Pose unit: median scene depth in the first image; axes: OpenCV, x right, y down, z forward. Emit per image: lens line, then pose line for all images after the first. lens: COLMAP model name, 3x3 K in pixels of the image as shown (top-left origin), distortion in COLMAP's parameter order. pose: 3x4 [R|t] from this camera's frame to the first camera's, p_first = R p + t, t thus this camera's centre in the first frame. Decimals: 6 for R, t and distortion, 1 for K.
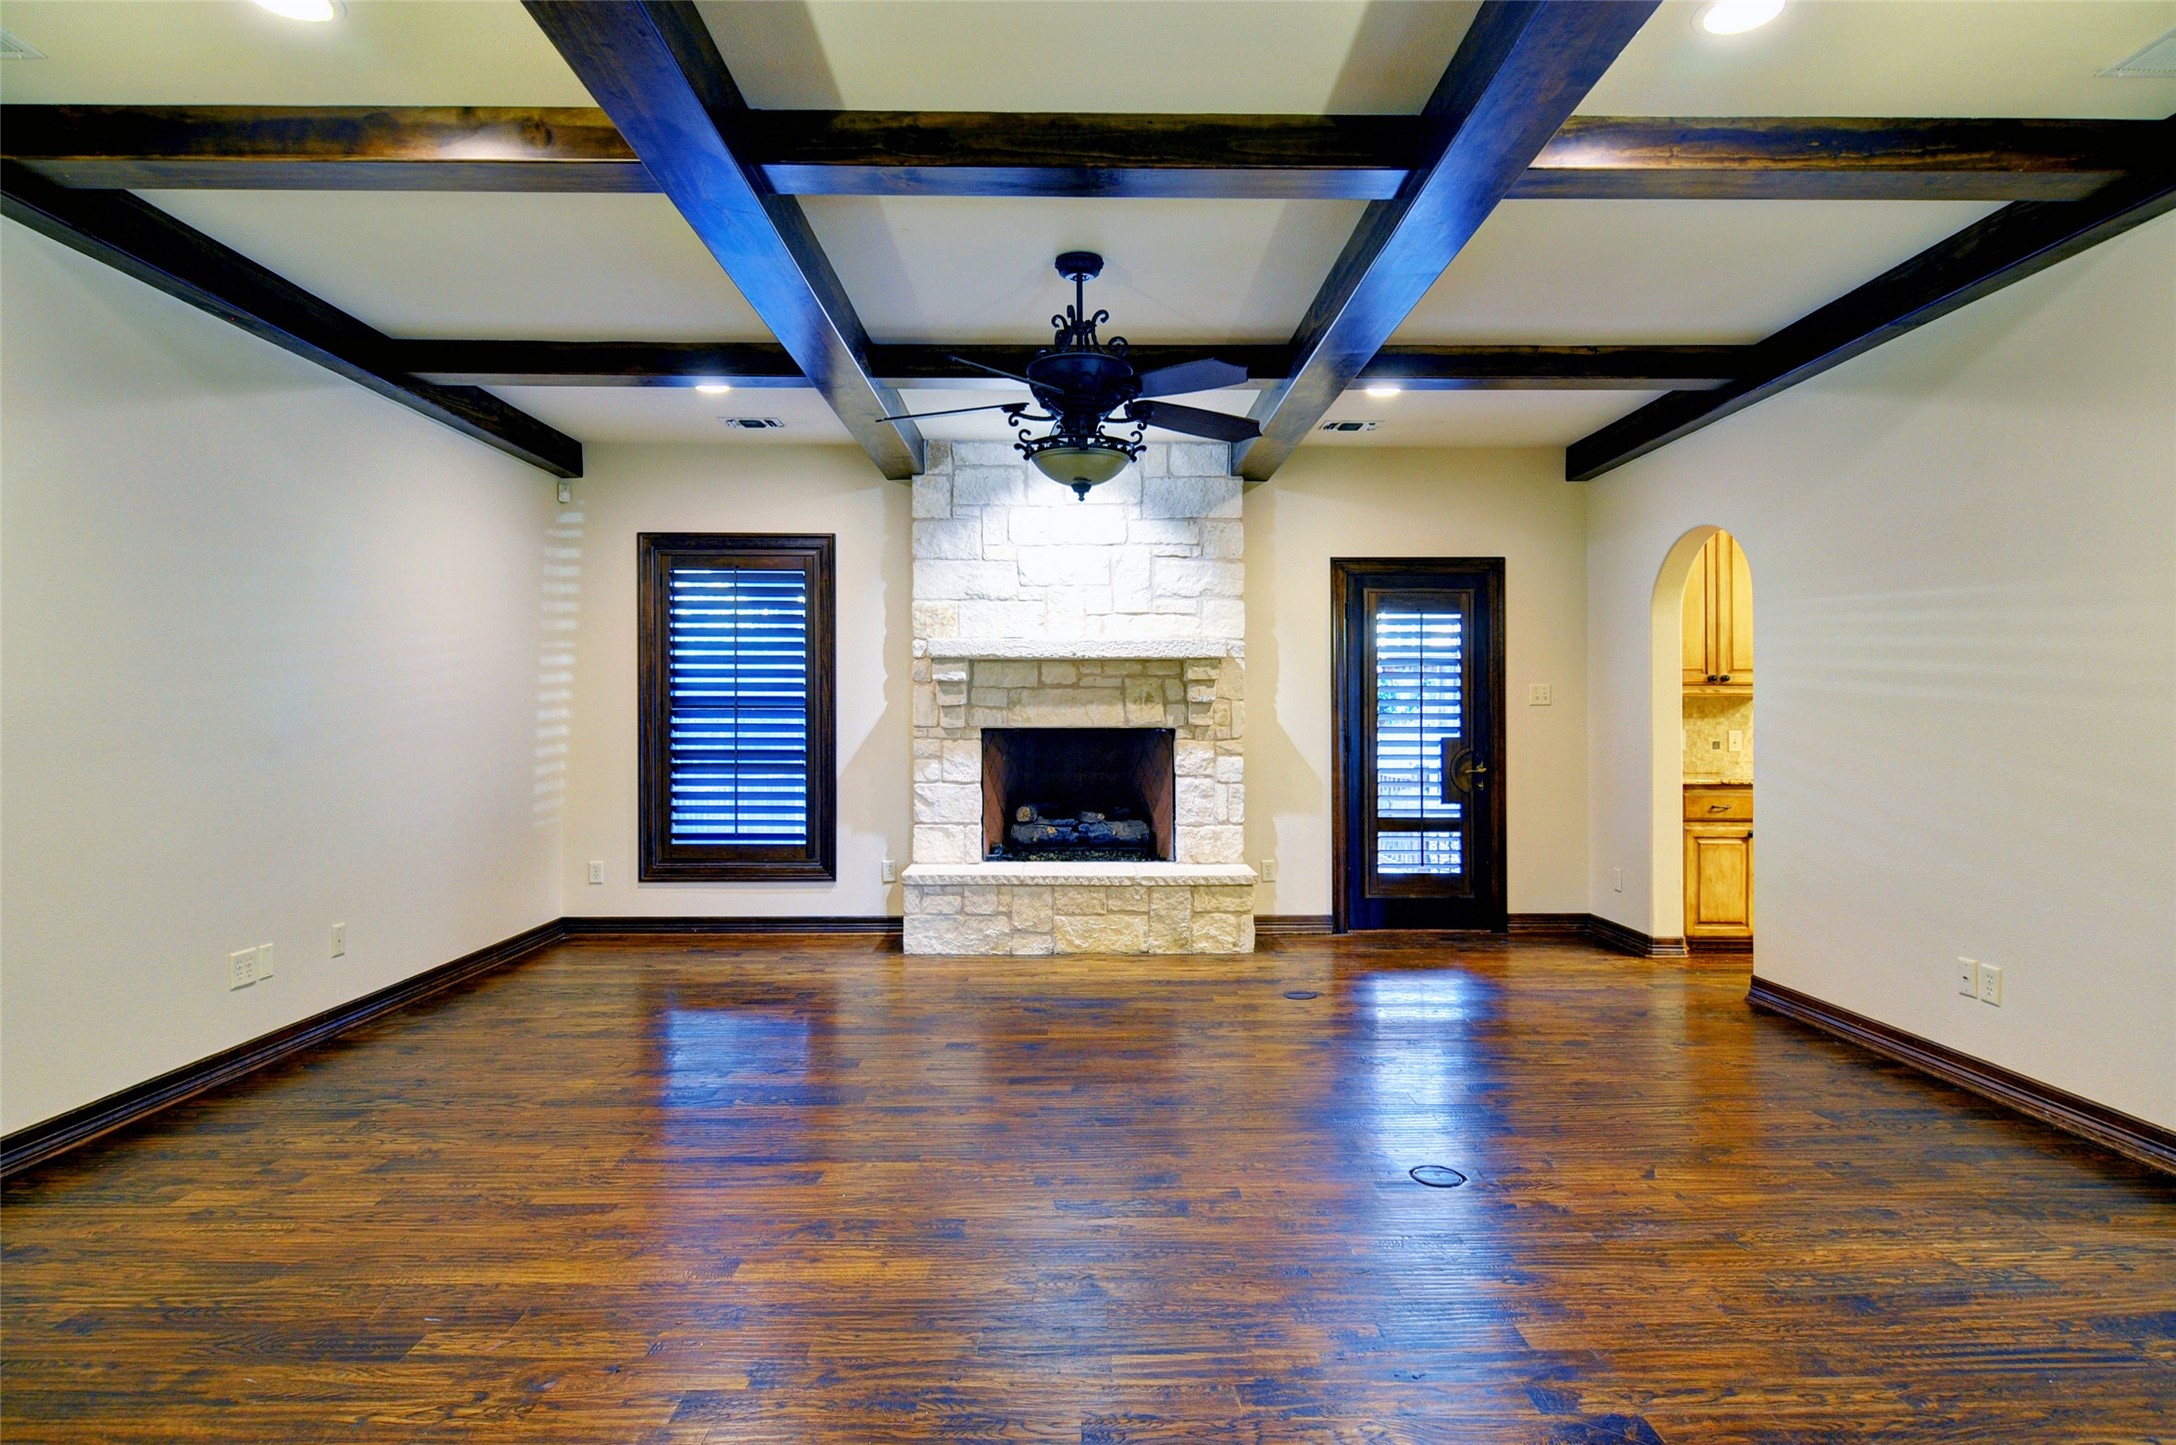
lens RADIAL K [[1167.7, 0, 1092.2], [0, 1167.7, 726.1], [0, 0, 1]] dist [0.002363, -0.000588]
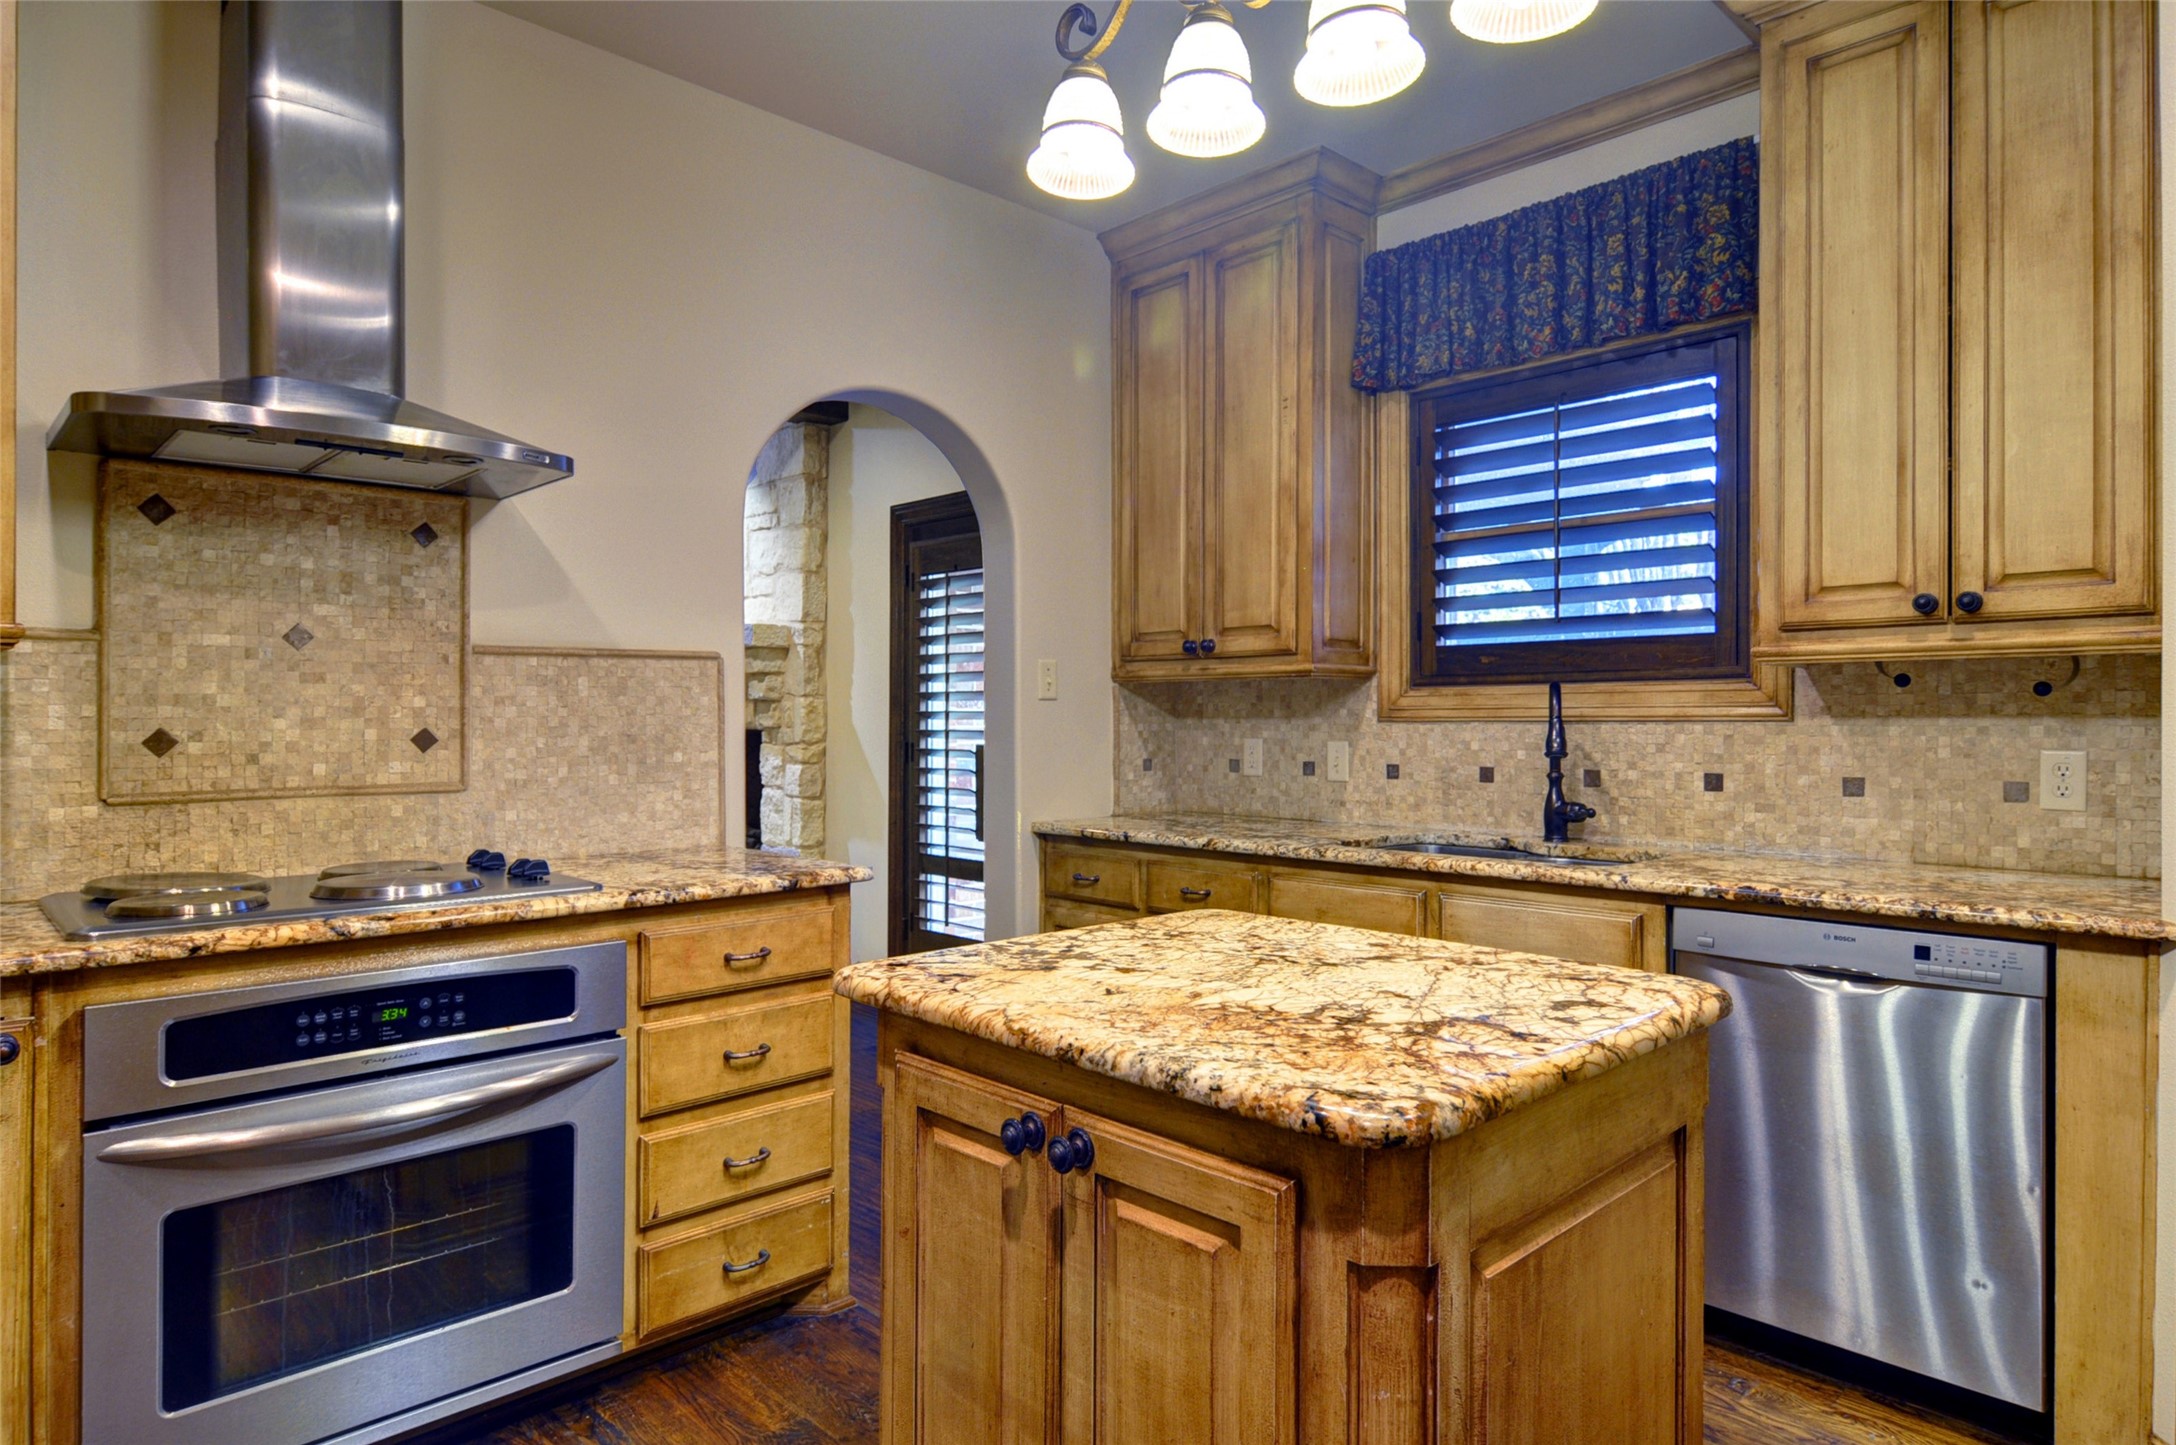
lens RADIAL K [[1259.6, 0, 1088.6], [0, 1259.6, 715.8], [0, 0, 1]] dist [-0.000276, -0.000009]
pose [[0.676311, -0.000767, -0.736616, 0.903994], [0.001304, 0.999999, 0.000156, -0.007989], [0.736615, -0.001066, 0.676312, 0.541616]]
